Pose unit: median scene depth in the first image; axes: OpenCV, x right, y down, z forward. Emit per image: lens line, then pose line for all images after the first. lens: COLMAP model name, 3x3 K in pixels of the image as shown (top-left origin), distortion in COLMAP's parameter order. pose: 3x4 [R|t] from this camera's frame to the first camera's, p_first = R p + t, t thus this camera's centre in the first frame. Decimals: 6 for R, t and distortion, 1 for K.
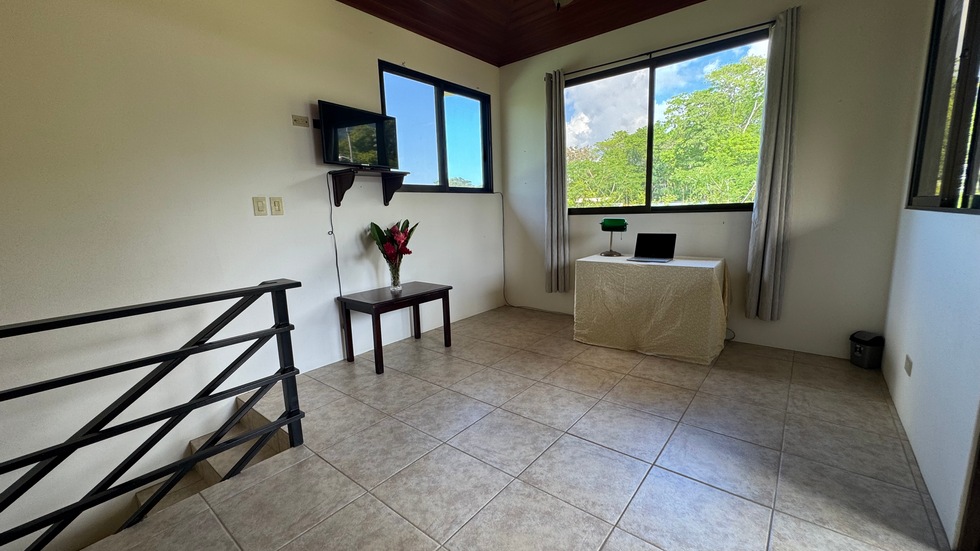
lens RADIAL K [[391.9, 0, 493.7], [0, 391.9, 272.5], [0, 0, 1]] dist [-0.002601, 0.000473]
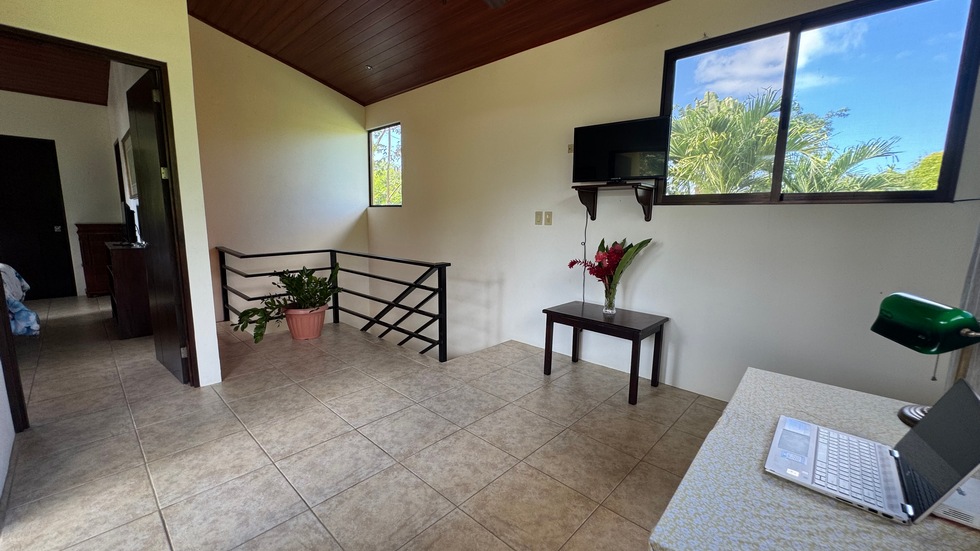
lens RADIAL K [[391.9, 0, 493.6], [0, 391.9, 276.3], [0, 0, 1]] dist [-0.002601, 0.000473]
pose [[-0.071280, 0.183068, -0.980513, 0.839788], [-0.166638, 0.967013, 0.192661, -0.217273], [0.983438, 0.177124, -0.038422, 0.959307]]
